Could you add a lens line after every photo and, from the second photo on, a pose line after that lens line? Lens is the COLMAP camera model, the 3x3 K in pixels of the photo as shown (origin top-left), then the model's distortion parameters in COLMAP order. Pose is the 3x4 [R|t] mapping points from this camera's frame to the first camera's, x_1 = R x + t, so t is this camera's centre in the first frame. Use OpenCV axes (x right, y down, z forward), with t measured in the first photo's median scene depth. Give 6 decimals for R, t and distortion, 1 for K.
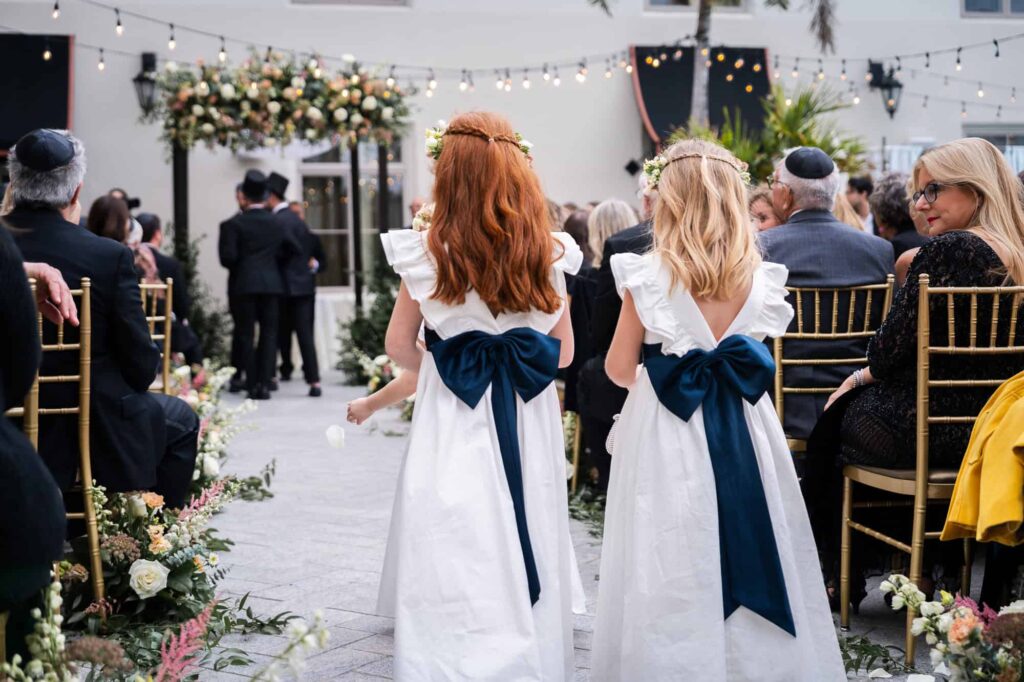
lens RADIAL K [[1290.7, 0, 512.0], [0, 1290.7, 341.0], [0, 0, 1]] dist [0.002961, 0.015425]
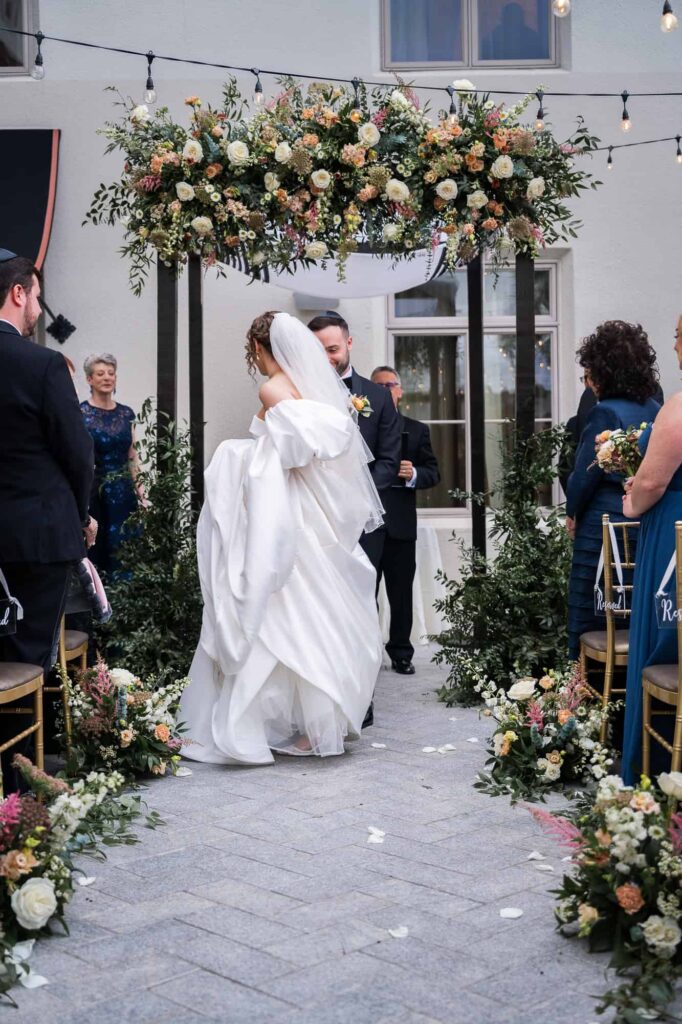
lens RADIAL K [[1290.7, 0, 341.0], [0, 1290.7, 512.0], [0, 0, 1]] dist [0.002961, 0.015425]
pose [[0.974118, 0.007138, -0.225928, -0.055119], [-0.013160, 0.999597, -0.025162, -0.030805], [0.225657, 0.027484, 0.973819, 0.483380]]
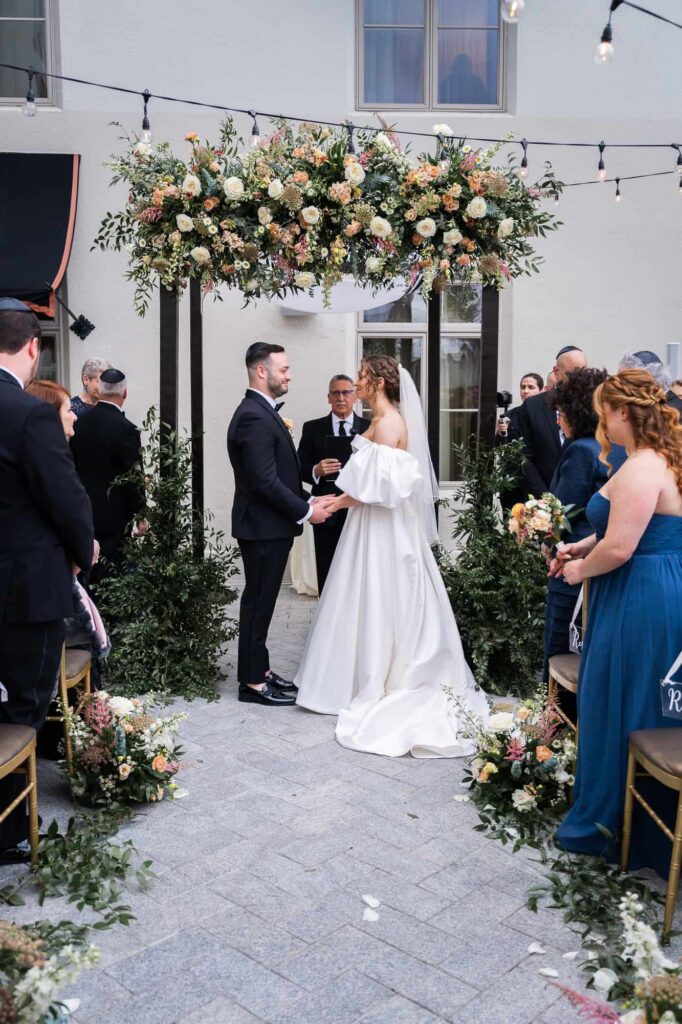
lens RADIAL K [[921.2, 0, 341.0], [0, 921.2, 512.0], [0, 0, 1]] dist [-0.008190, -0.001027]
pose [[0.982049, 0.037856, -0.184789, -0.089656], [-0.026919, 0.997754, 0.061341, -0.073979], [0.186696, -0.055265, 0.980862, 0.586750]]
